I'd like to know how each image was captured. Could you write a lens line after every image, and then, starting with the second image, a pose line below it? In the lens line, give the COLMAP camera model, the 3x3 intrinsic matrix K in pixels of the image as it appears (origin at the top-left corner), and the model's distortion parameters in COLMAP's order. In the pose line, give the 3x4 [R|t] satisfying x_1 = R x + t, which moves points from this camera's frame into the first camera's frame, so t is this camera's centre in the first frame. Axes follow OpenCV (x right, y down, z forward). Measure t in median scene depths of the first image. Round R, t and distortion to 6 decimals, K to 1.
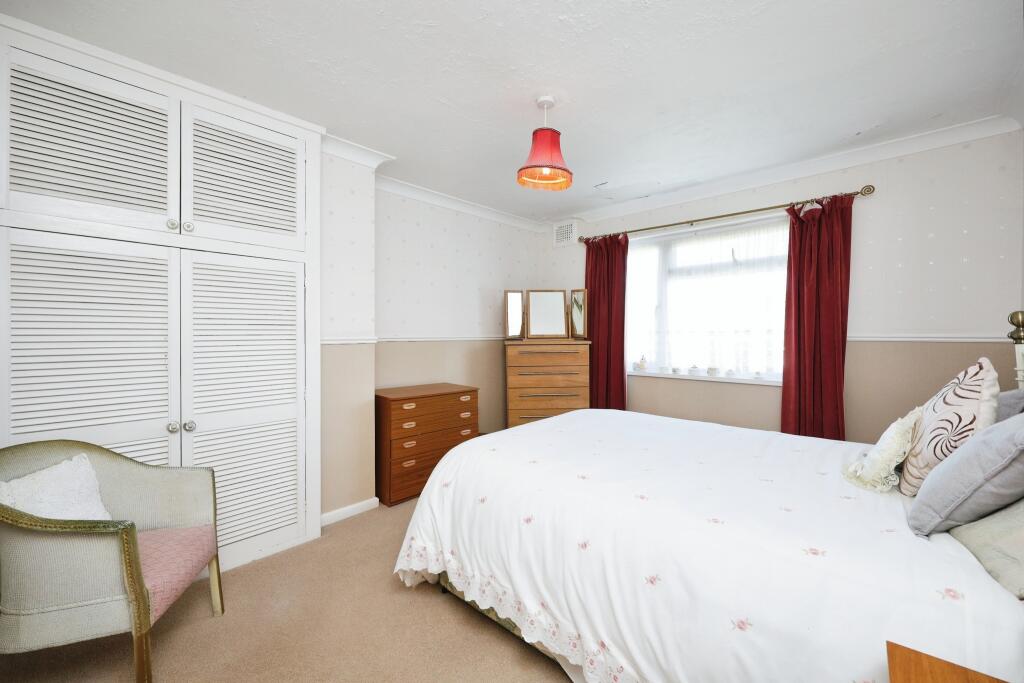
lens RADIAL K [[406.6, 0, 512.0], [0, 406.6, 341.5], [0, 0, 1]] dist [-0.000331, -0.000019]
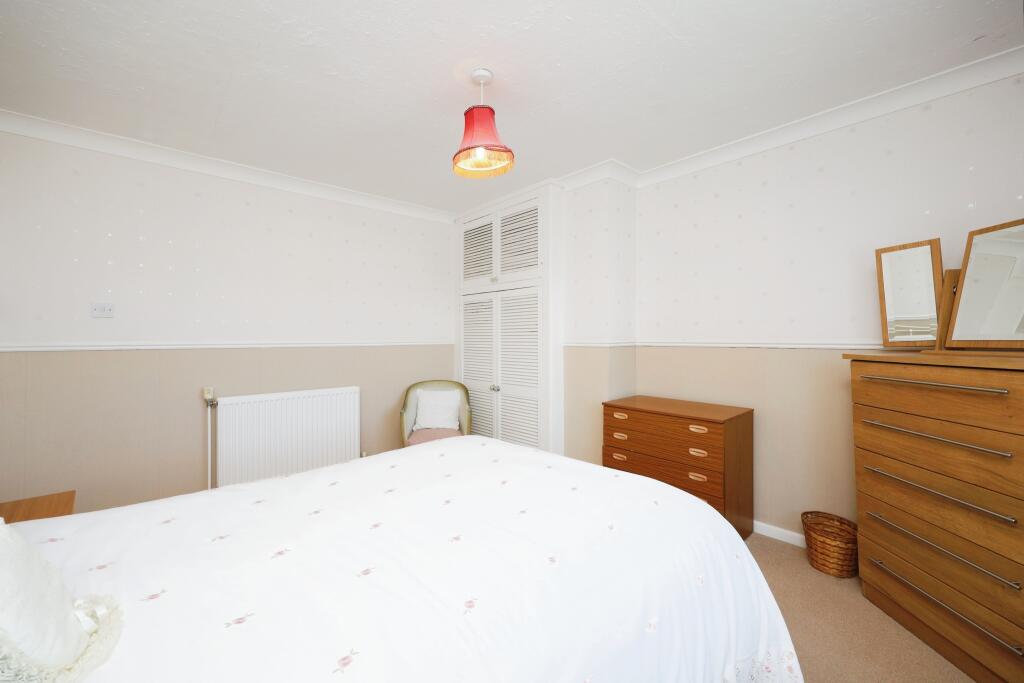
lens RADIAL K [[441.4, 0, 512.0], [0, 441.4, 341.5], [0, 0, 1]] dist [0.000518, 0.000064]
pose [[-0.109167, 0.000121, -0.994023, 0.794319], [-0.028693, 0.999583, 0.003273, -0.006829], [0.993609, 0.028879, -0.109118, 0.880814]]
